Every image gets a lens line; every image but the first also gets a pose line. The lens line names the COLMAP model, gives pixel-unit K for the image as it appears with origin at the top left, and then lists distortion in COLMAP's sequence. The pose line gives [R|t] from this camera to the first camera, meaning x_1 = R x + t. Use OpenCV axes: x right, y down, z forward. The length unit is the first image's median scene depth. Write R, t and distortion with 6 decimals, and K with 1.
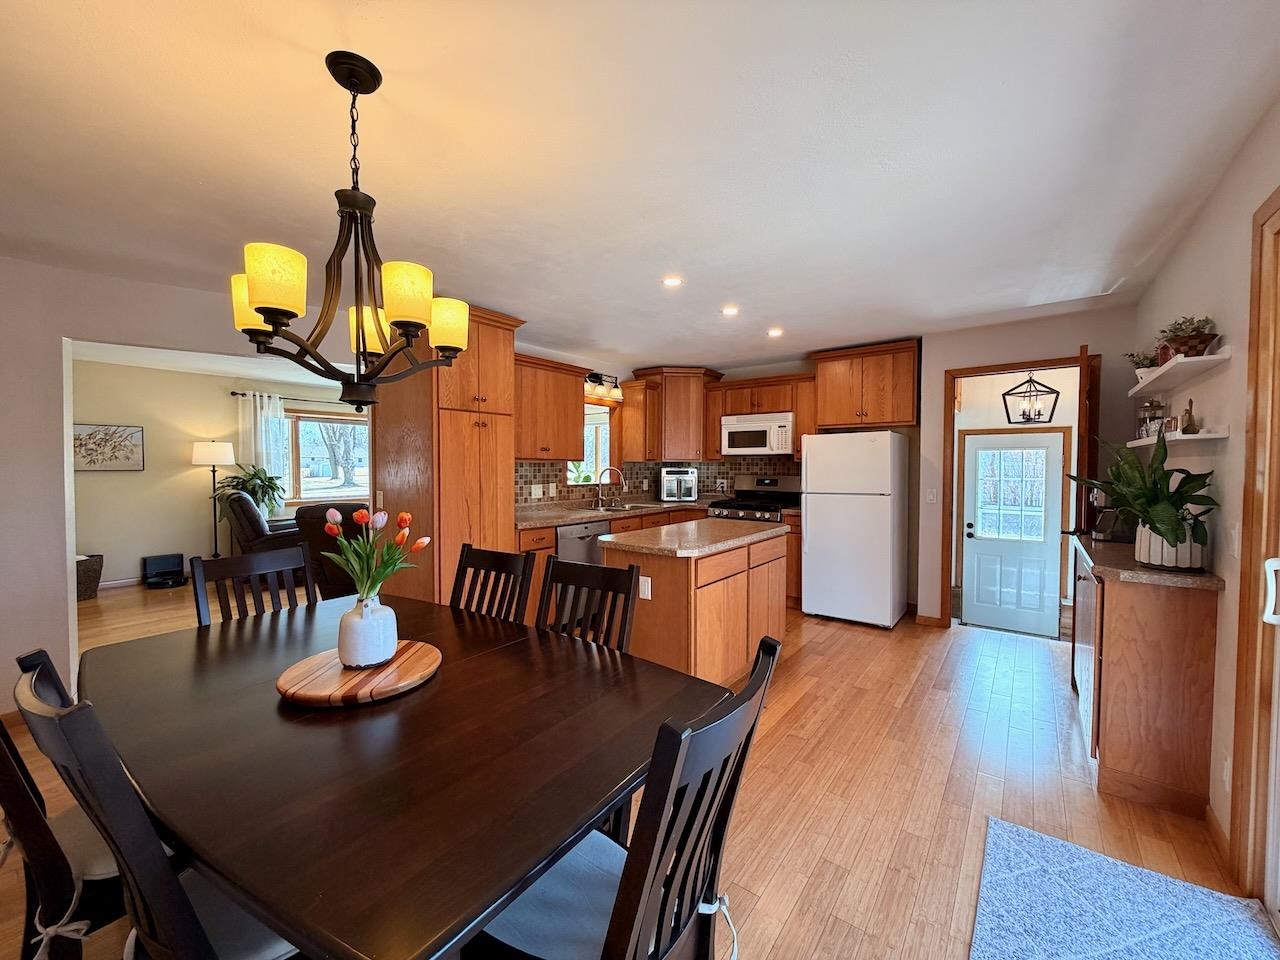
lens RADIAL K [[510.1, 0, 644.2], [0, 510.1, 475.3], [0, 0, 1]] dist [-0.008971, 0.000114]
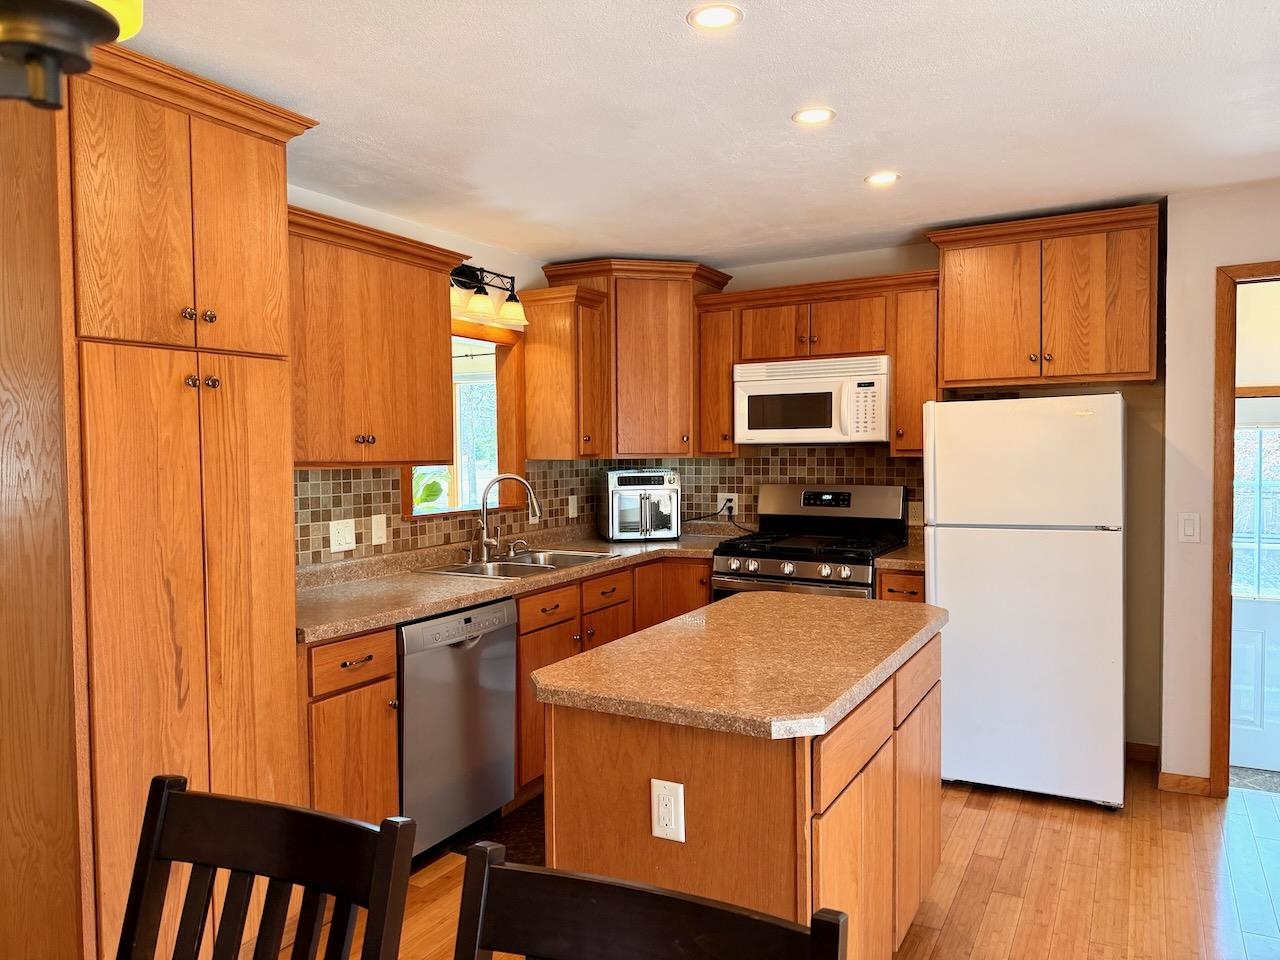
lens RADIAL K [[895.3, 0, 642.2], [0, 895.3, 476.4], [0, 0, 1]] dist [0.059208, -0.084404]
pose [[0.989367, -0.016514, 0.144498, -0.070207], [0.015125, 0.999828, 0.010707, -0.023460], [-0.144650, -0.008407, 0.989447, 0.211097]]
